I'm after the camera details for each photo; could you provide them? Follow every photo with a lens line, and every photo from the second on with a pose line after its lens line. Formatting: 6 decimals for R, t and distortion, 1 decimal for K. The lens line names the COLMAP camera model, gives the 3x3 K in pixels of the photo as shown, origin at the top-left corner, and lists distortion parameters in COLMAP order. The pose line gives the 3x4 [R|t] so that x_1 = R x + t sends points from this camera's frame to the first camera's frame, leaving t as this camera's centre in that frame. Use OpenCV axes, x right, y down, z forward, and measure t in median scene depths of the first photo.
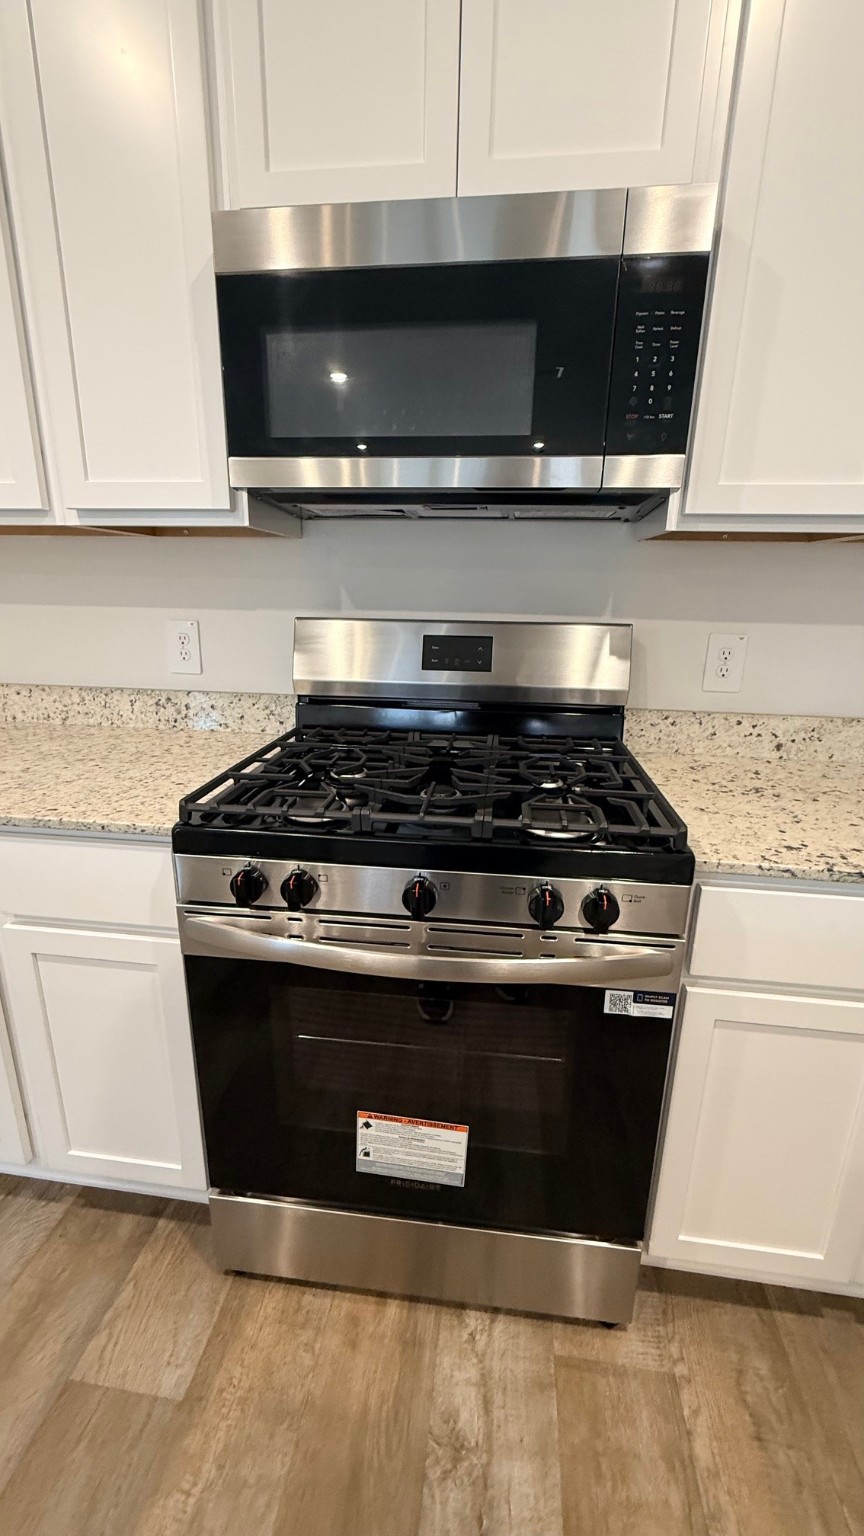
lens RADIAL K [[613.8, 0, 434.0], [0, 613.8, 762.7], [0, 0, 1]] dist [-0.001304, 0.000010]
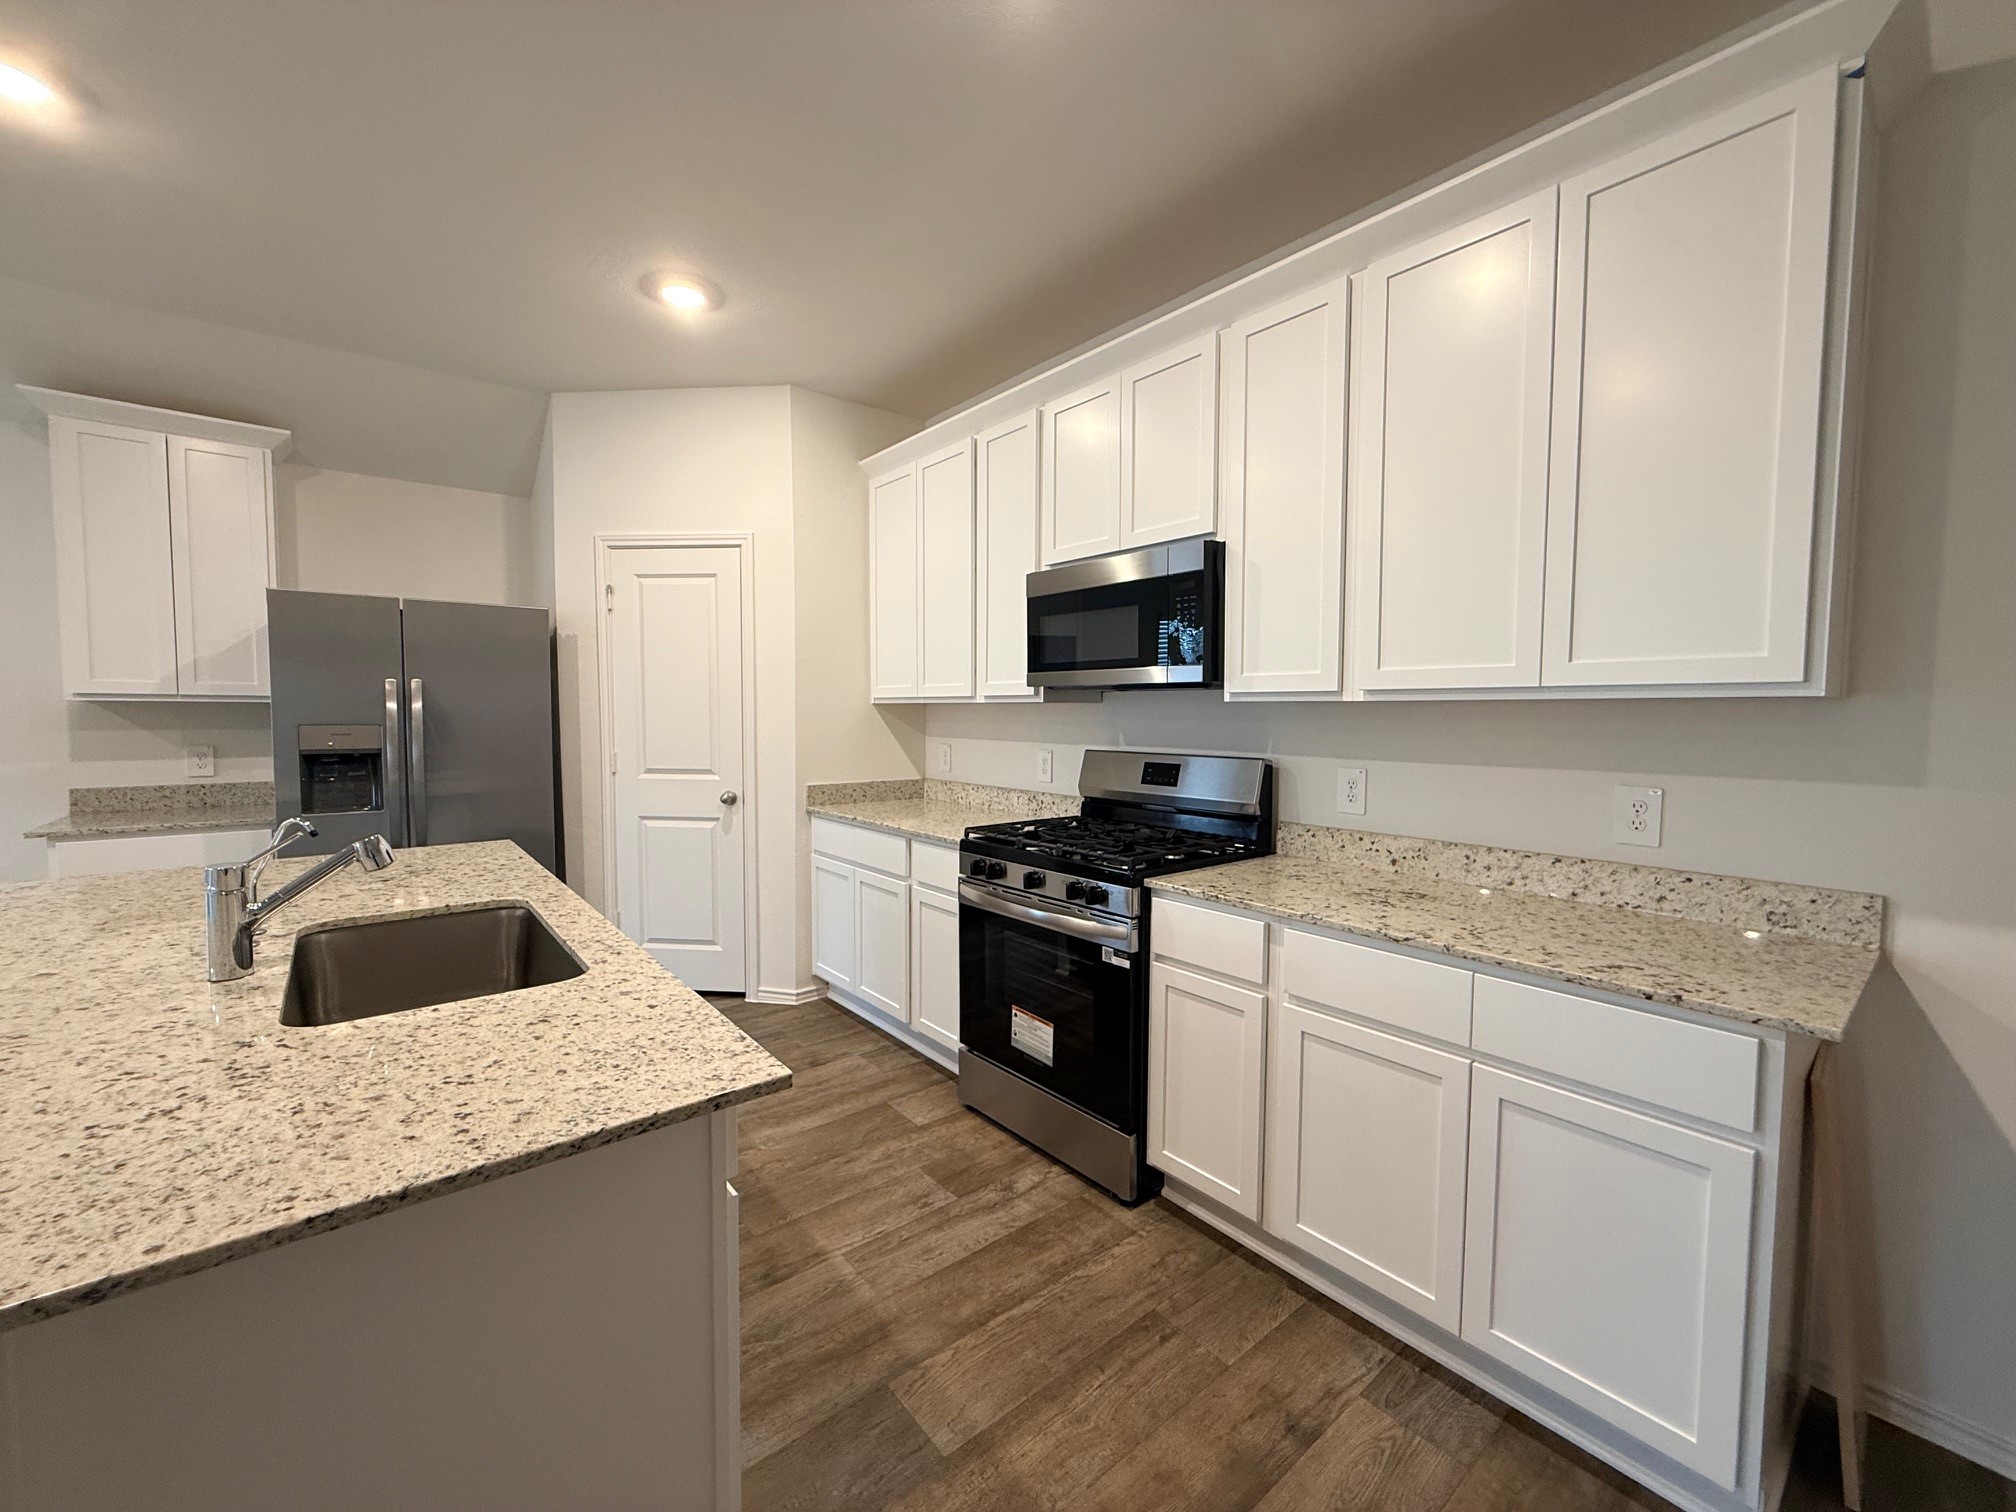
lens RADIAL K [[794.2, 0, 1000.2], [0, 794.2, 753.3], [0, 0, 1]] dist [-0.000087, -0.000024]
pose [[0.724160, 0.020473, -0.689328, 1.462470], [-0.177626, 0.971372, -0.157752, 0.203678], [0.666365, 0.236680, 0.707065, -0.899019]]
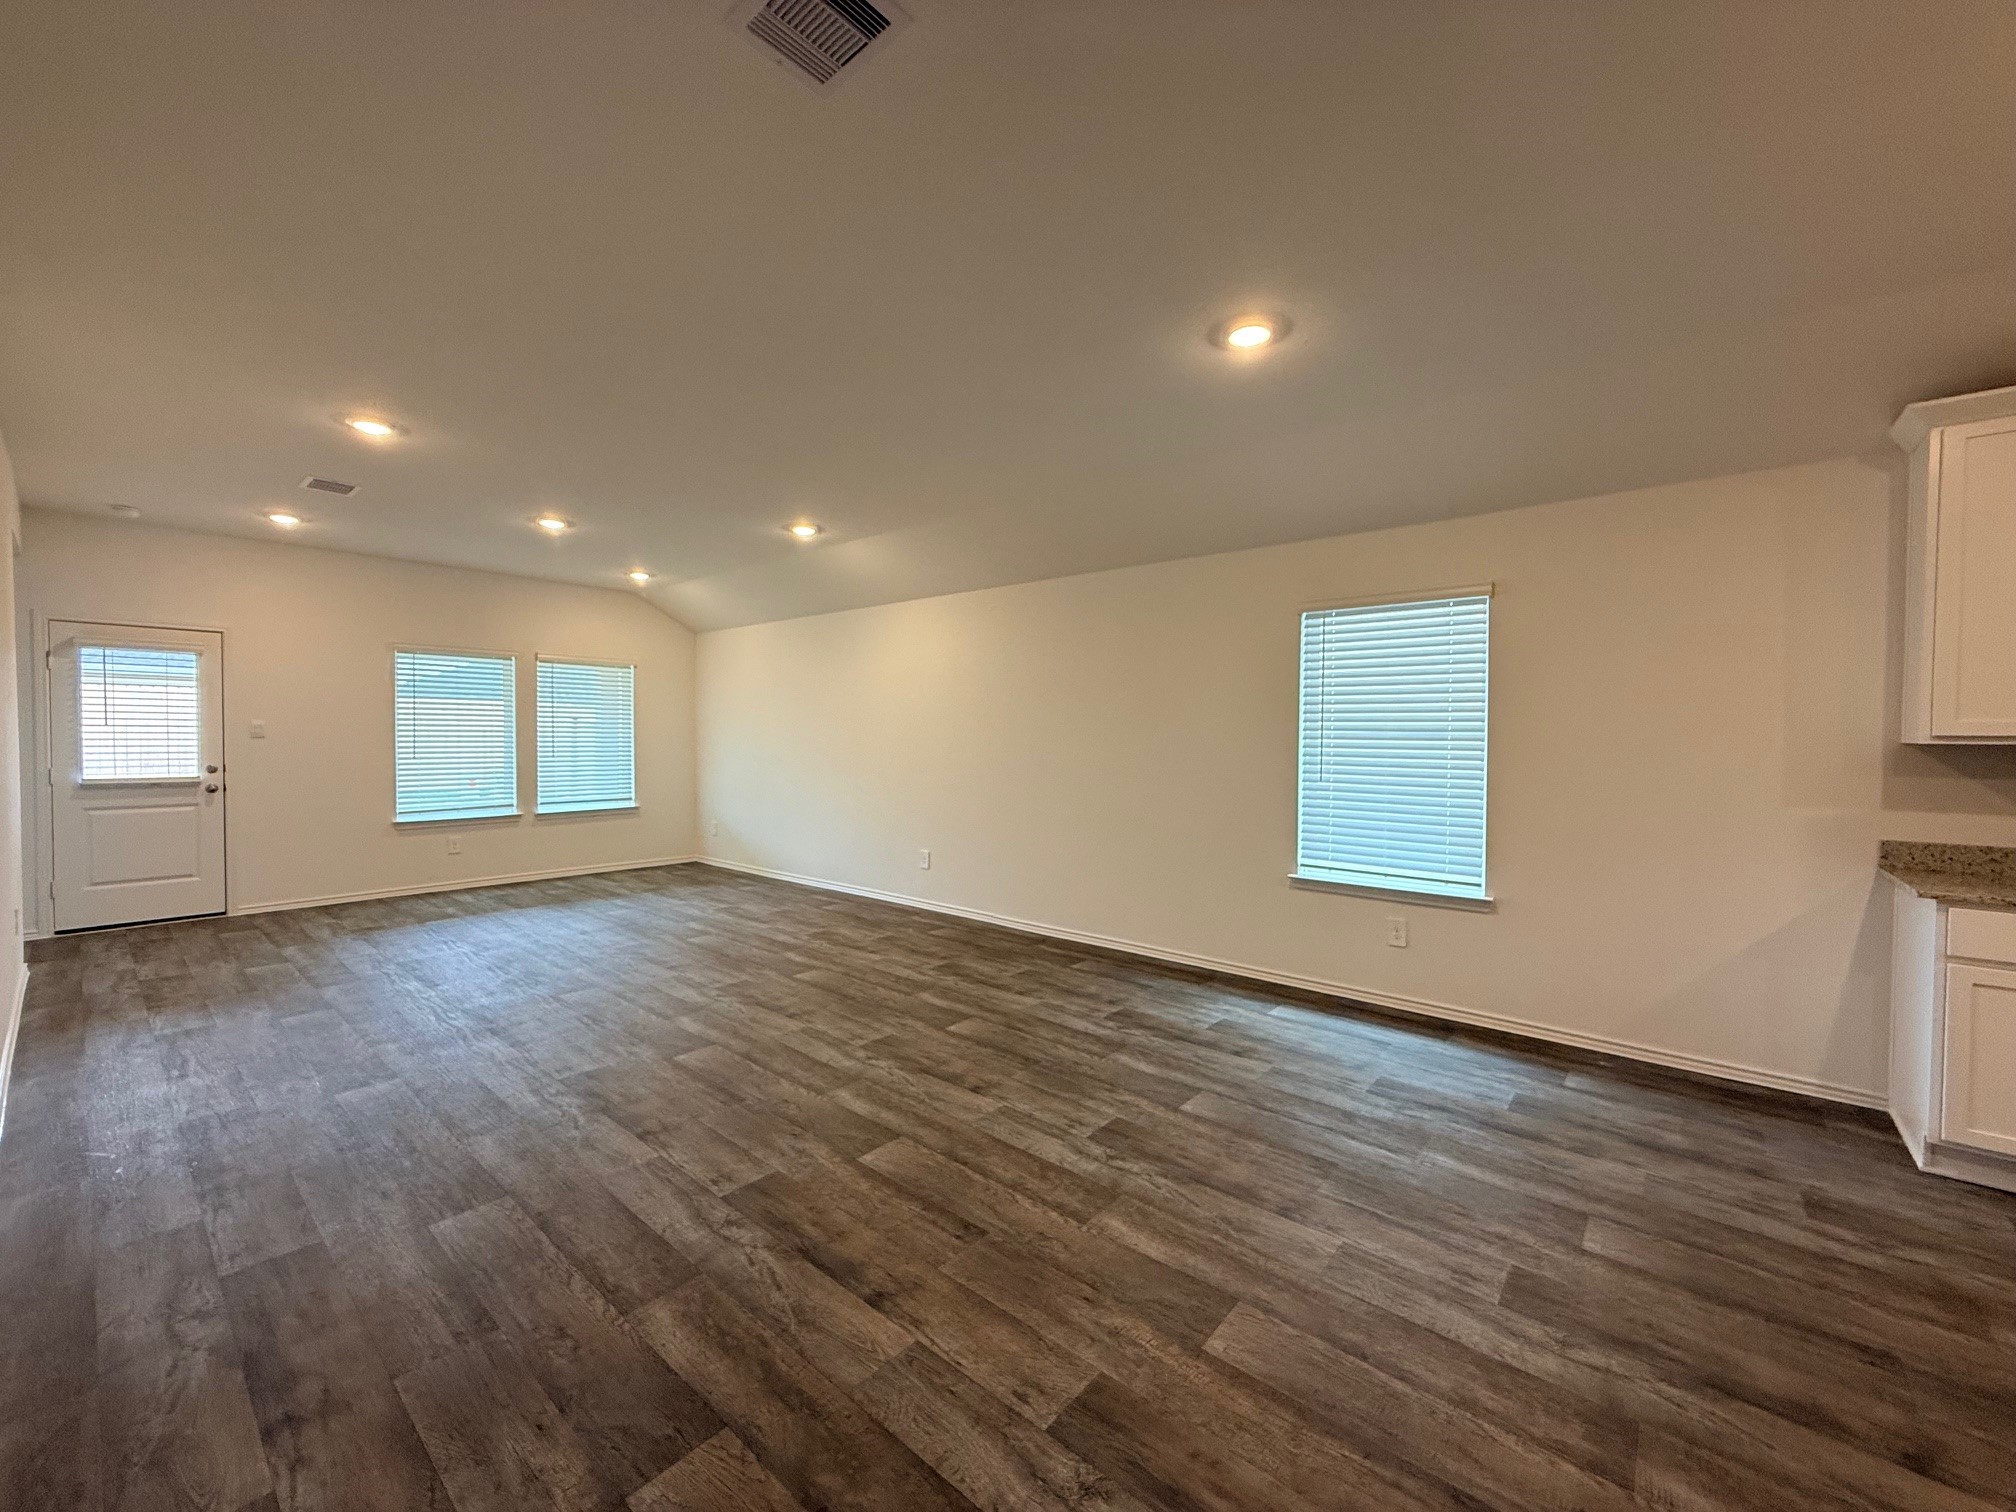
lens RADIAL K [[794.2, 0, 1000.2], [0, 794.2, 753.3], [0, 0, 1]] dist [-0.000087, -0.000024]
pose [[-0.548406, -0.006004, -0.836190, 0.782075], [-0.243382, 0.957828, 0.152742, 0.531446], [0.800010, 0.287279, -0.526740, -2.202528]]
